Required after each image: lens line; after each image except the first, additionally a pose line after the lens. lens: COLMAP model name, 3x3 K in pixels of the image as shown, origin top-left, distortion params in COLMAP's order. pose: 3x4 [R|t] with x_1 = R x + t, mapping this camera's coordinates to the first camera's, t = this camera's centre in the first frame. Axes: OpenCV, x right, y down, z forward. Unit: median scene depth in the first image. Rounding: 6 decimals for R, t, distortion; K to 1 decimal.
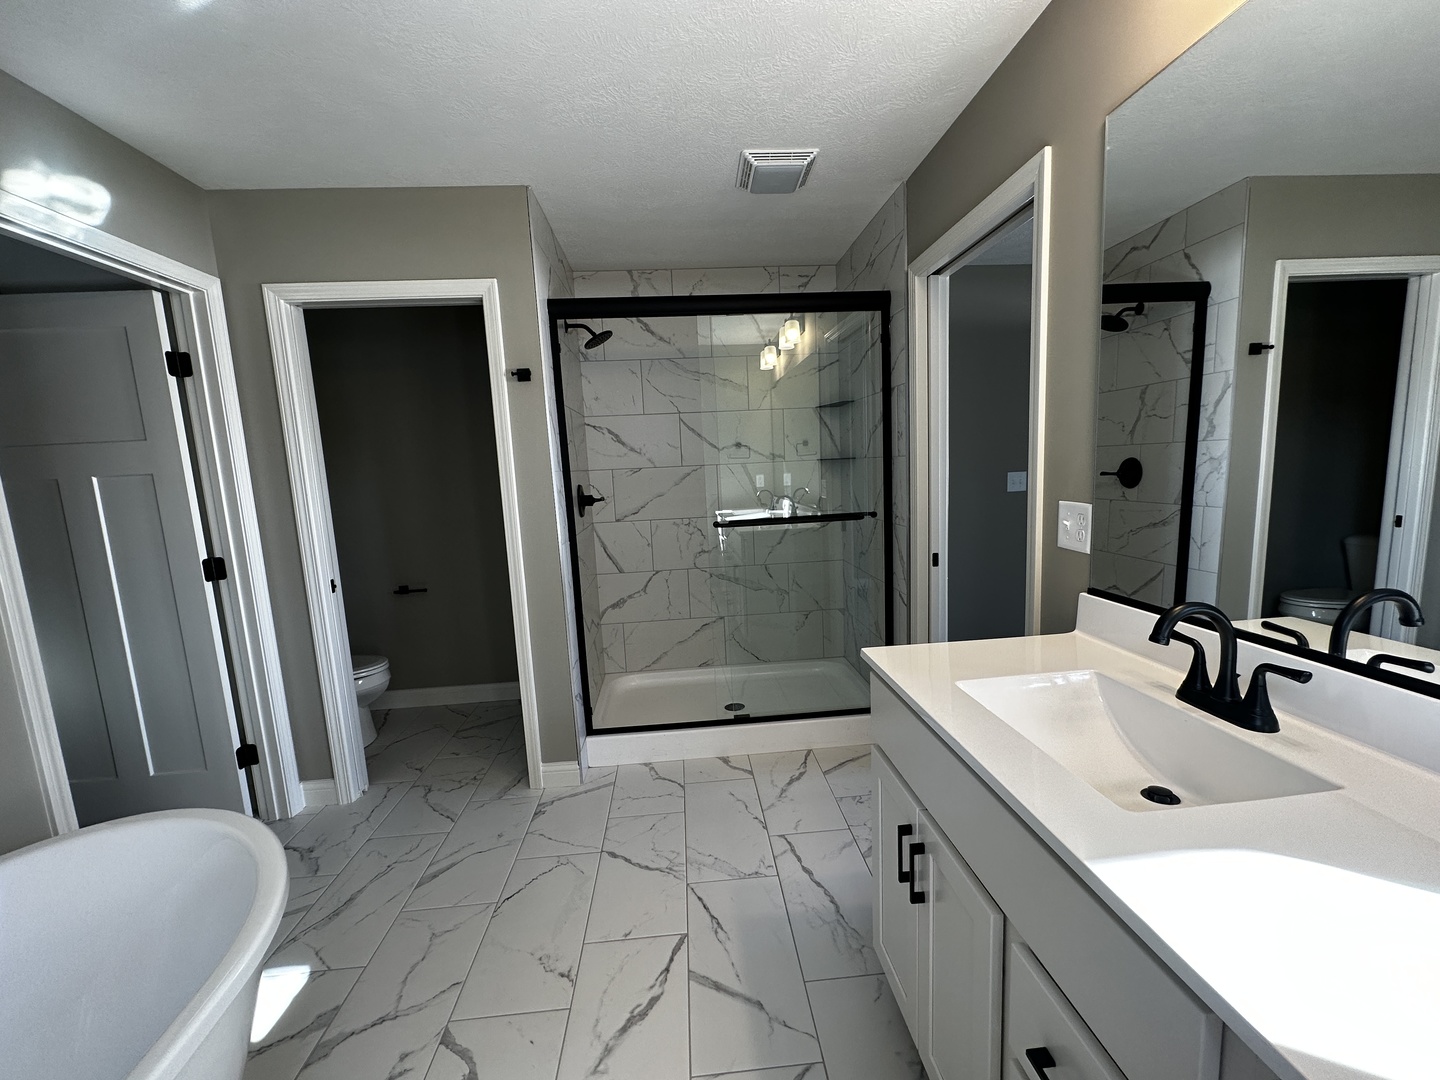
lens RADIAL K [[575.2, 0, 719.8], [0, 575.2, 541.7], [0, 0, 1]] dist [0.001888, -0.000064]
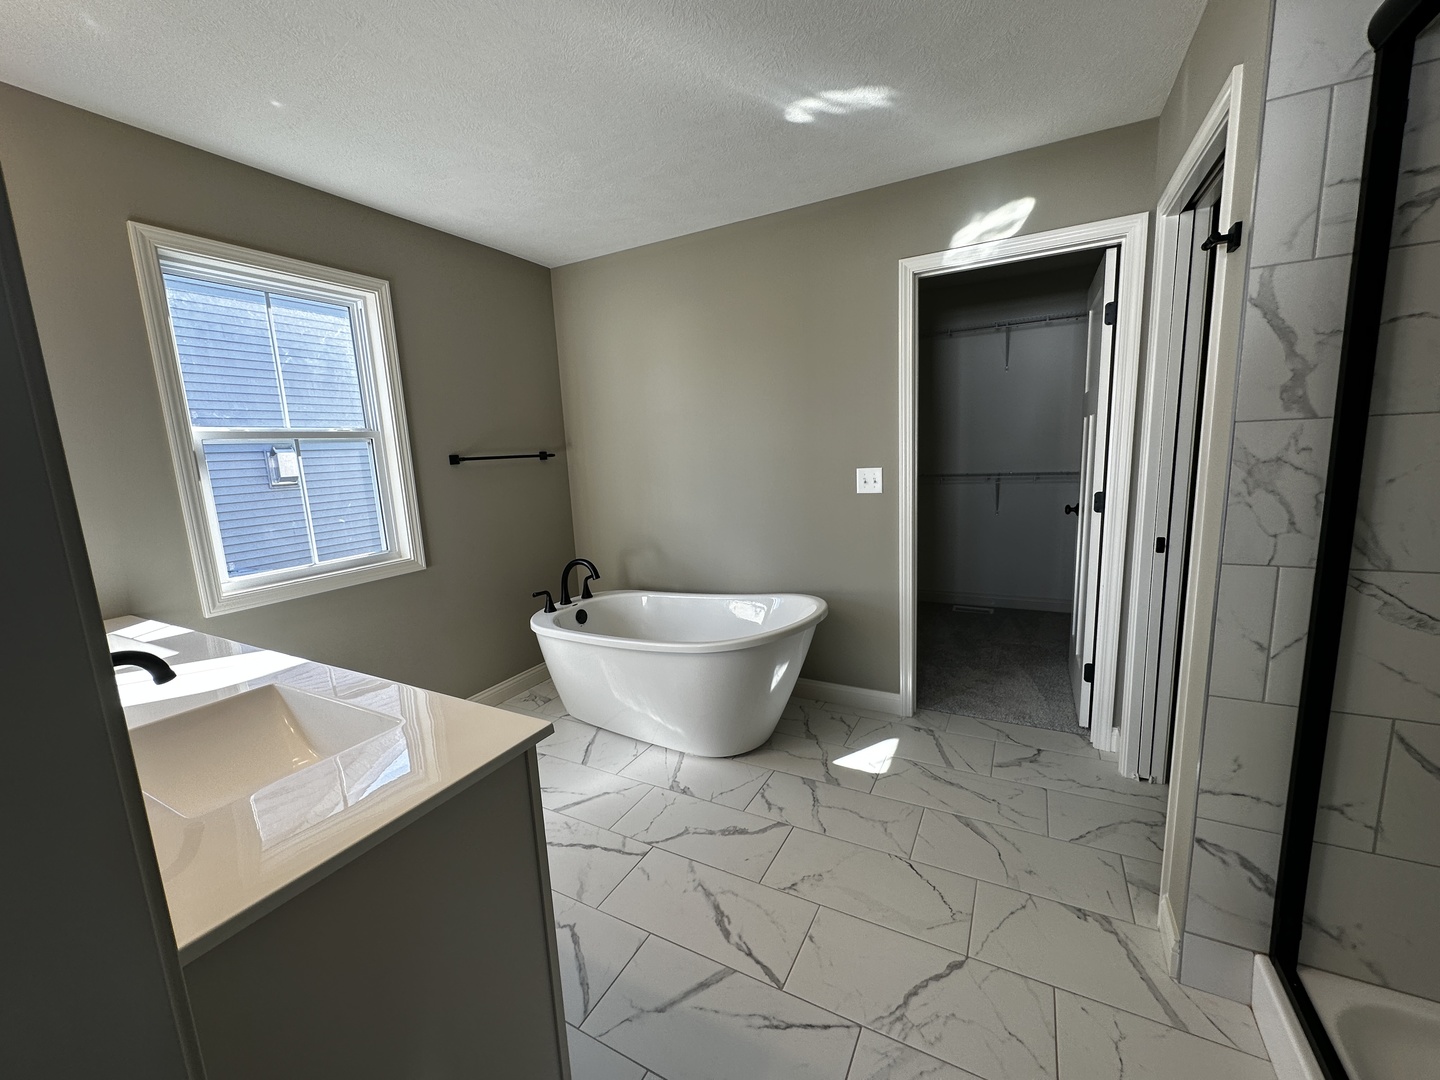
lens RADIAL K [[575.2, 0, 719.6], [0, 575.2, 542.5], [0, 0, 1]] dist [0.001888, -0.000064]
pose [[-0.534543, 0.209048, -0.818879, 0.589013], [-0.039645, 0.961656, 0.271377, -0.203079], [0.844211, 0.177527, -0.505759, 1.306880]]
